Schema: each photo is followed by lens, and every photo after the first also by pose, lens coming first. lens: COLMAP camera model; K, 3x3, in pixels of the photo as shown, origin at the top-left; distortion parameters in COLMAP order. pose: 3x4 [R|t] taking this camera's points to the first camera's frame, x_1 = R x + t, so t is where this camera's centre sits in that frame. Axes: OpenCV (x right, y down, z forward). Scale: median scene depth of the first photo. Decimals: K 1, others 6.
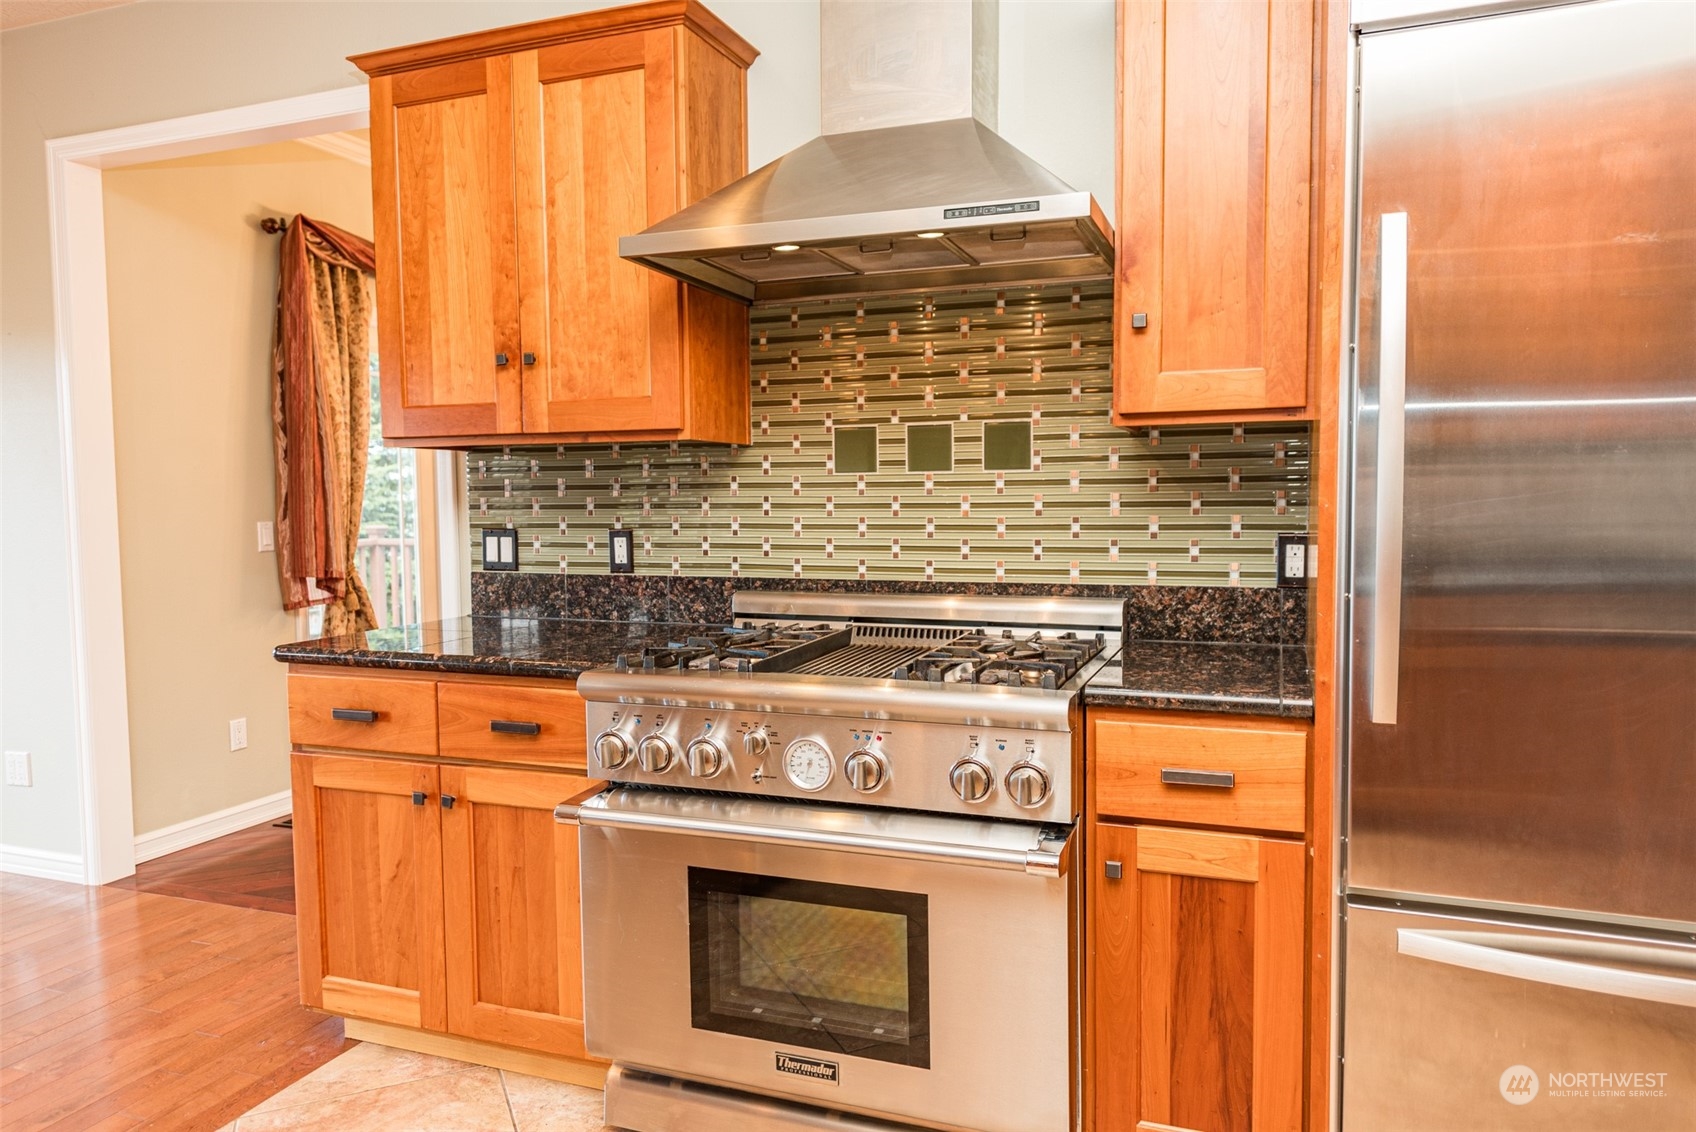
lens RADIAL K [[1108.4, 0, 858.4], [0, 1108.4, 564.9], [0, 0, 1]] dist [0.013756, -0.003249]
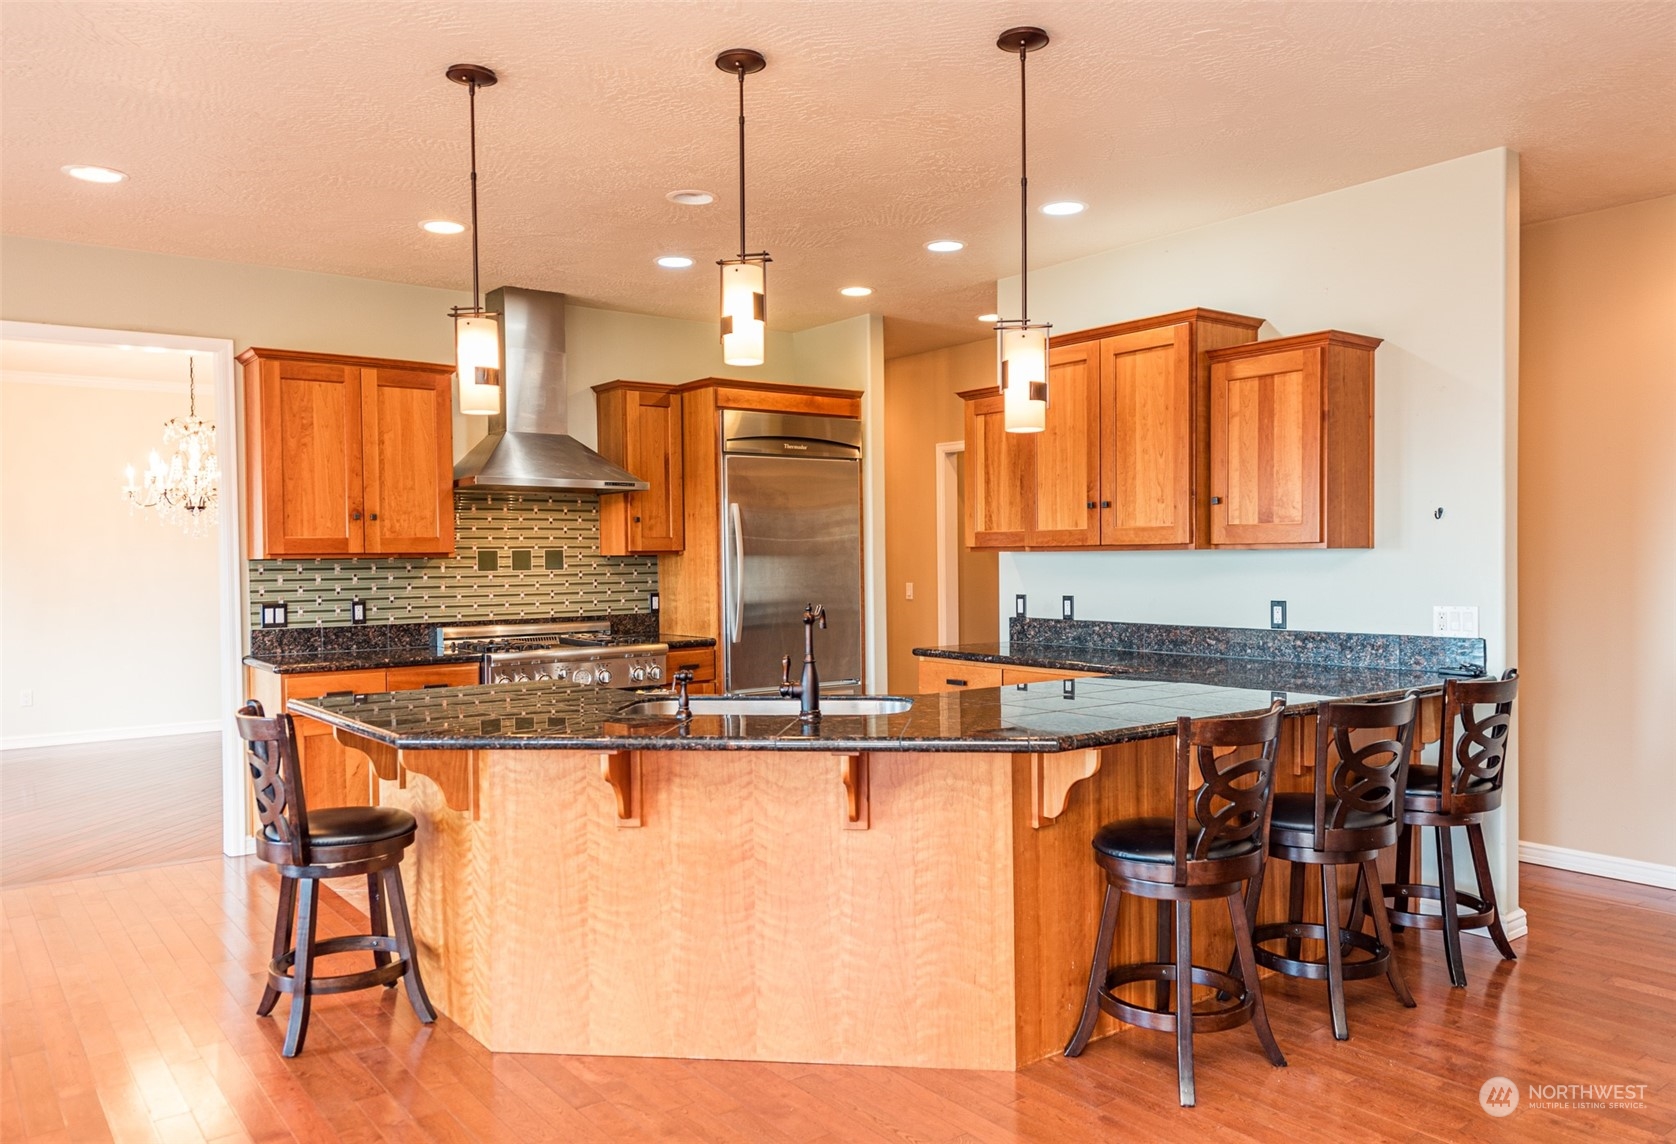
lens RADIAL K [[1214.3, 0, 853.1], [0, 1214.3, 568.7], [0, 0, 1]] dist [0.039470, -0.001081]
pose [[0.529379, -0.006856, 0.848358, -1.783104], [0.059608, 0.997797, -0.029132, 0.027323], [-0.846289, 0.065991, 0.528621, -0.949798]]
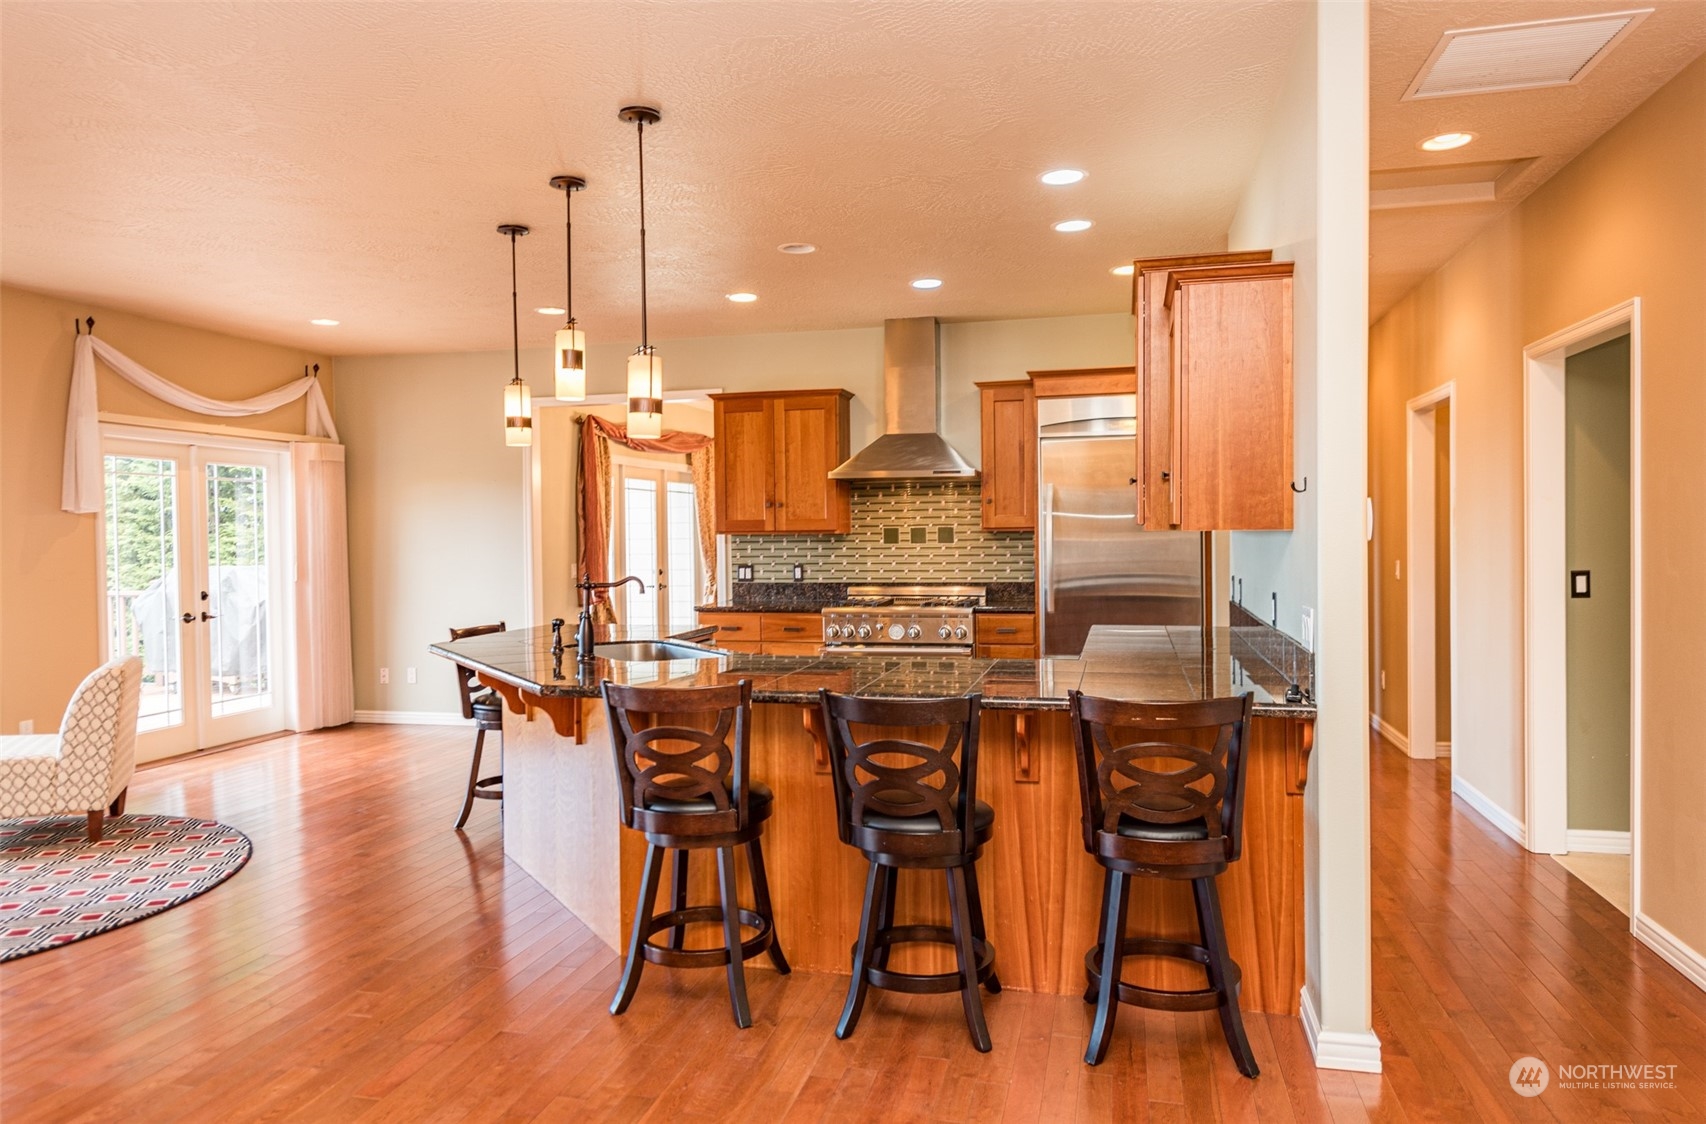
lens RADIAL K [[1113.6, 0, 855.7], [0, 1113.6, 555.9], [0, 0, 1]] dist [0.008596, -0.002532]
pose [[0.992814, -0.005660, 0.119536, -0.457839], [0.010974, 0.998978, -0.043840, 0.073915], [-0.119165, 0.044836, 0.991862, -1.900646]]
